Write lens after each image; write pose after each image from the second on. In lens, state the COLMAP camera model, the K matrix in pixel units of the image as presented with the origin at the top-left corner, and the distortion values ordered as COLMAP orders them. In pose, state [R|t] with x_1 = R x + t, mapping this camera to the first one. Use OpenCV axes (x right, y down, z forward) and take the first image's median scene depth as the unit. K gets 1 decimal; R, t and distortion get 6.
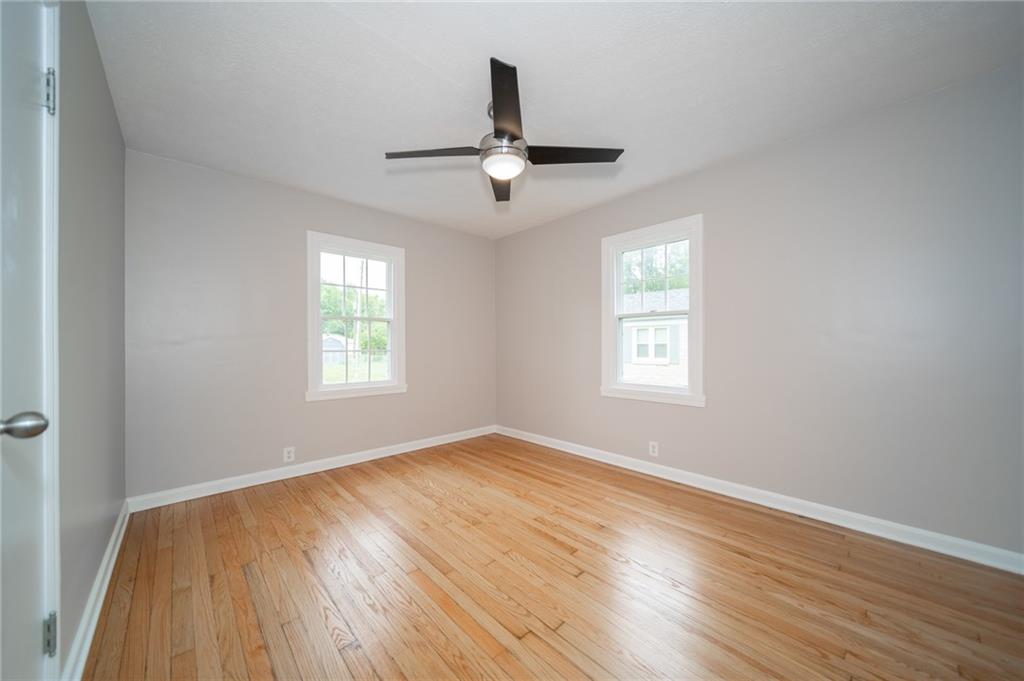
lens RADIAL K [[361.2, 0, 512.0], [0, 361.2, 340.5], [0, 0, 1]] dist [-0.000590, 0.000026]
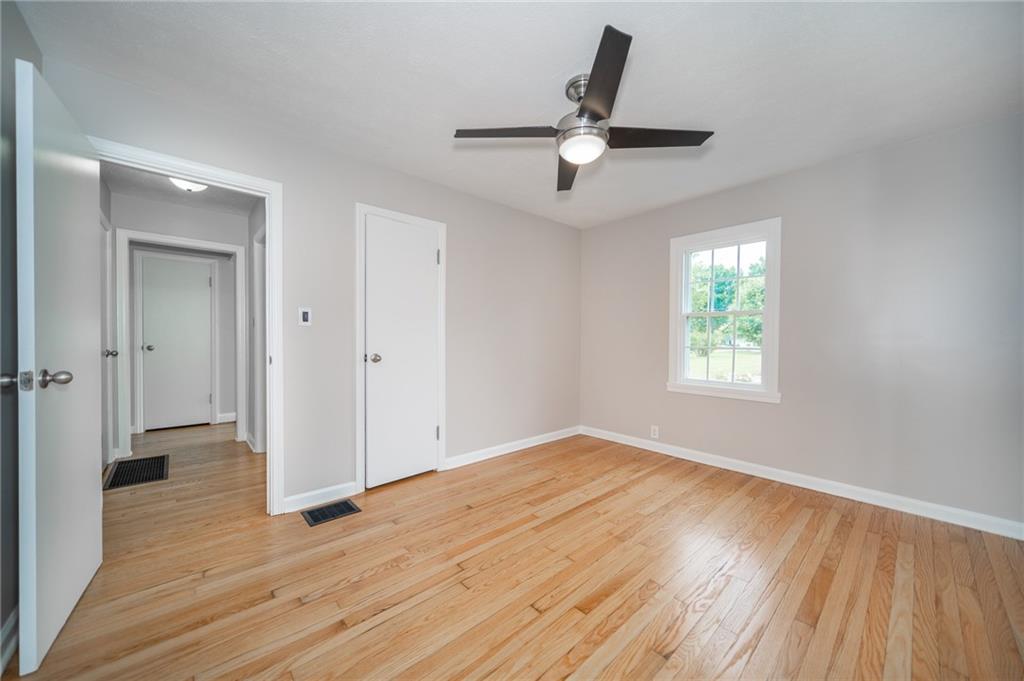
lens RADIAL K [[361.2, 0, 512.0], [0, 361.2, 340.5], [0, 0, 1]] dist [-0.000590, 0.000026]
pose [[-0.013064, 0.005297, -0.999901, 0.599254], [0.006140, 0.999968, 0.005218, 0.000658], [0.999896, -0.006071, -0.013096, 0.547777]]
